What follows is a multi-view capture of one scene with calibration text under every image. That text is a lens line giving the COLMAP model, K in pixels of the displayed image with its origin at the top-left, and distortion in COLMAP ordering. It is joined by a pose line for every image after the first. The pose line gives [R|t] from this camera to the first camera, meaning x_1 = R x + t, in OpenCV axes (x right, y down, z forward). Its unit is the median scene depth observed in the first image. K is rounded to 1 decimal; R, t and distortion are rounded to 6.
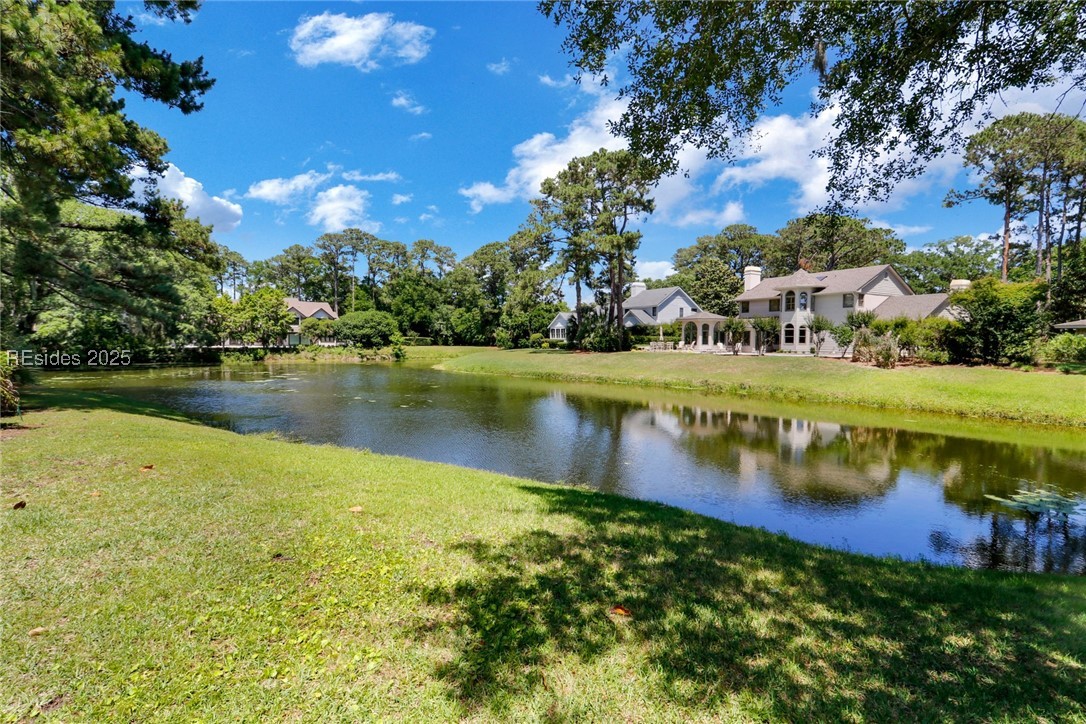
lens RADIAL K [[522.9, 0, 543.4], [0, 522.9, 358.1], [0, 0, 1]] dist [0.019860, -0.011937]
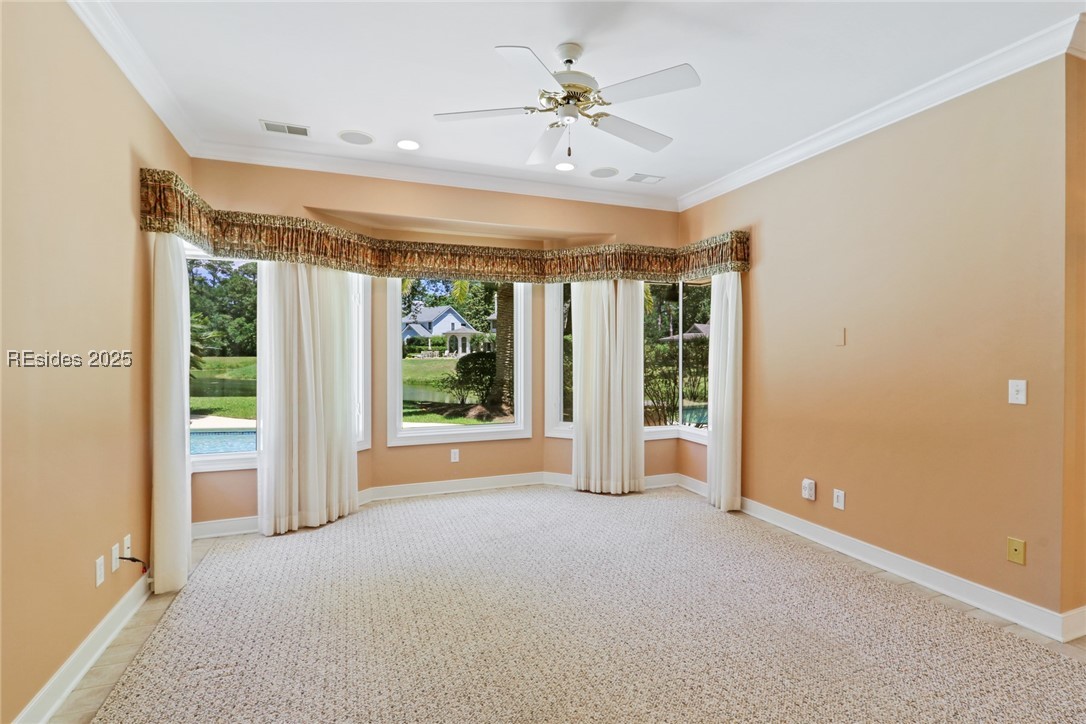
lens RADIAL K [[522.9, 0, 542.7], [0, 522.9, 362.7], [0, 0, 1]] dist [0.019860, -0.011937]
pose [[0.929513, -0.014709, 0.368497, 0.008642], [0.018314, 0.999813, -0.006287, 0.007689], [-0.368335, 0.012593, 0.929608, -0.204148]]
